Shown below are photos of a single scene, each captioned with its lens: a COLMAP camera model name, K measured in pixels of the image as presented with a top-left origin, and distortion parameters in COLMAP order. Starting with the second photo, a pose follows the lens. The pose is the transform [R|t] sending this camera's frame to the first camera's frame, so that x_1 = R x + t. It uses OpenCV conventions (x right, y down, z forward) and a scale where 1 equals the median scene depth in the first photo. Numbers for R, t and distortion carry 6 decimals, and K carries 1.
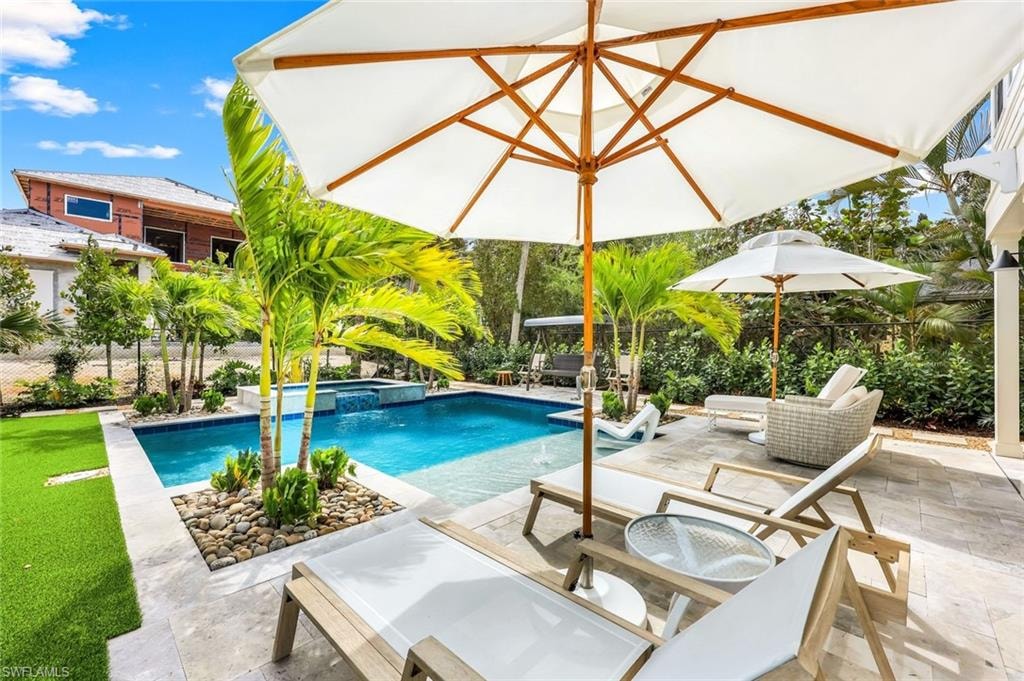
lens RADIAL K [[425.4, 0, 512.0], [0, 425.4, 340.5], [0, 0, 1]] dist [-0.000720, -0.000157]
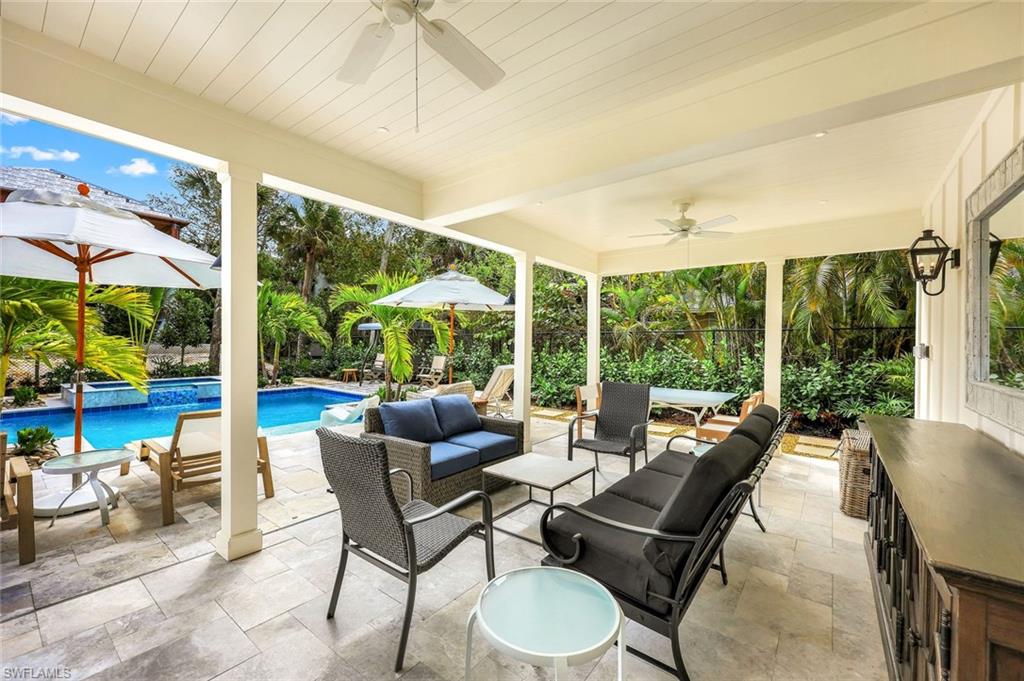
lens RADIAL K [[425.4, 0, 512.0], [0, 425.4, 340.5], [0, 0, 1]] dist [-0.000720, -0.000157]
pose [[0.999783, 0.001799, -0.020767, 0.275379], [-0.001901, 0.999986, -0.004914, 0.007862], [0.020758, 0.004953, 0.999772, -0.002489]]
